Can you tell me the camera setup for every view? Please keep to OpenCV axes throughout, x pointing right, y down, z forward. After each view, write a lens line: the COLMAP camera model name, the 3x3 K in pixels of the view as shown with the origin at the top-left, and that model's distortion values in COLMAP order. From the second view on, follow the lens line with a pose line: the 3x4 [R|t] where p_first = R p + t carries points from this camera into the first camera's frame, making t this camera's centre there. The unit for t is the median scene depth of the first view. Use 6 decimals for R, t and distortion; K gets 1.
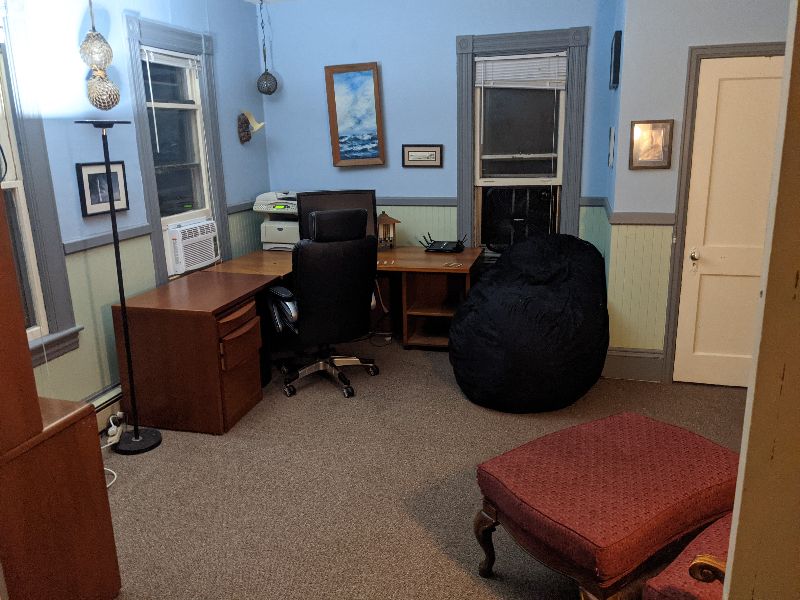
lens RADIAL K [[626.6, 0, 395.7], [0, 626.6, 296.3], [0, 0, 1]] dist [0.084547, -0.129646]
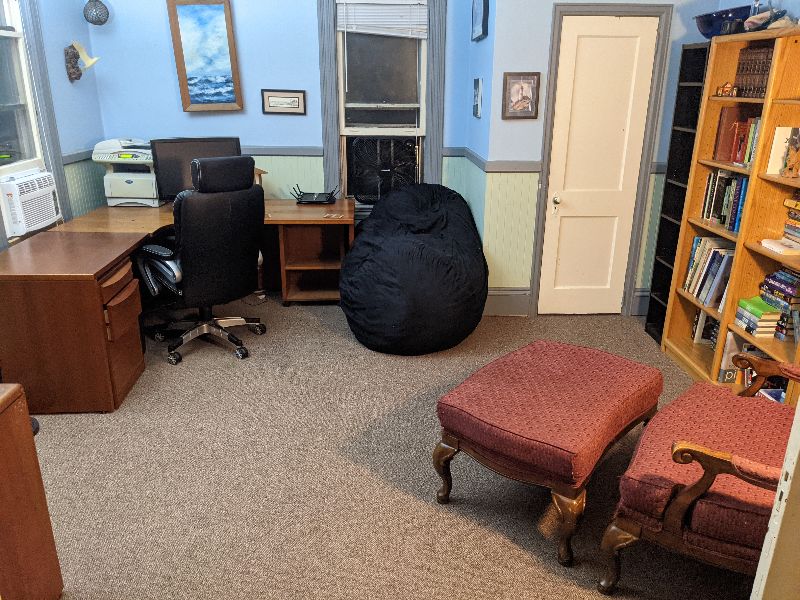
lens RADIAL K [[633.9, 0, 400.0], [0, 633.9, 300.0], [0, 0, 1]] dist [0.084376, -0.105026]
pose [[0.947278, -0.072595, 0.312082, -0.126189], [0.050400, 0.995630, 0.078618, 0.007601], [-0.316426, -0.058744, 0.946797, 0.014806]]
